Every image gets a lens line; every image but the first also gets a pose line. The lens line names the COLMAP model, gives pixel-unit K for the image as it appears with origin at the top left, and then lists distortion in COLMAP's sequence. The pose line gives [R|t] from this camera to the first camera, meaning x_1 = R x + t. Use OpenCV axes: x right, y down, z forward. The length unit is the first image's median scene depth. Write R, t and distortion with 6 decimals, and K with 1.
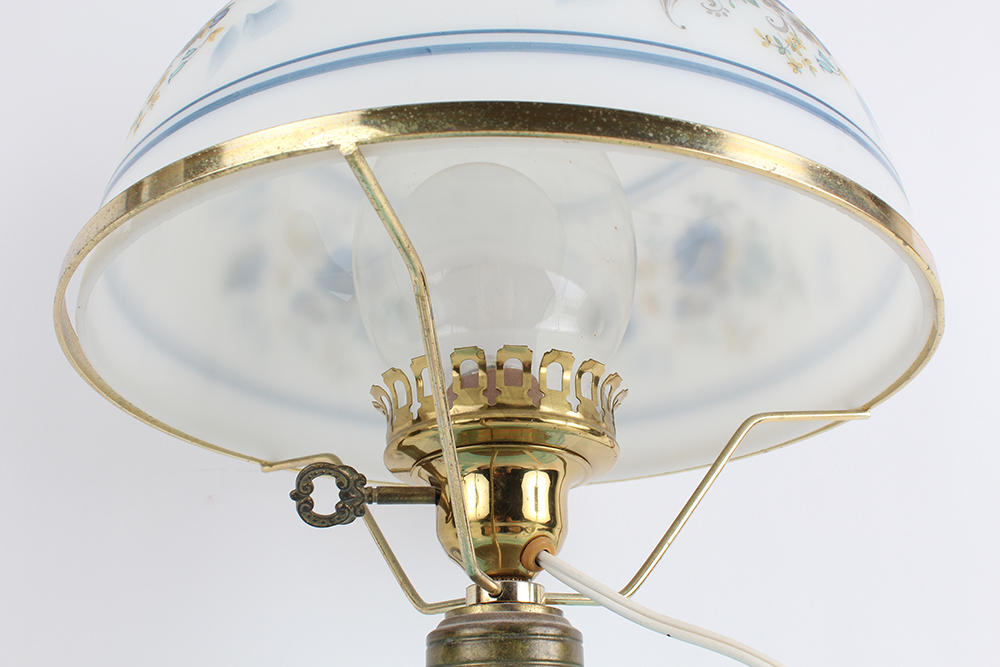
lens RADIAL K [[1060.8, 0, 497.2], [0, 1060.8, 338.2], [0, 0, 1]] dist [-0.050286, 0.000000]
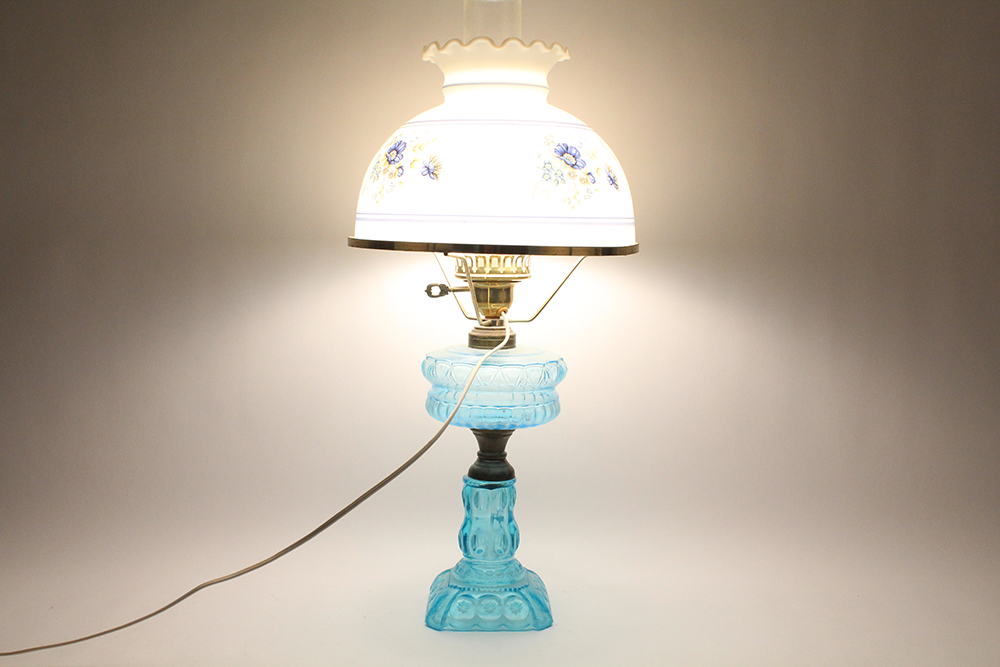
lens RADIAL K [[1060.8, 0, 490.1], [0, 1060.8, 339.9], [0, 0, 1]] dist [-0.050286, 0.000000]
pose [[0.998126, 0.030148, -0.053252, 0.174135], [0.000302, 0.867783, 0.496944, -1.321671], [0.061193, -0.496029, 0.866147, -1.834622]]
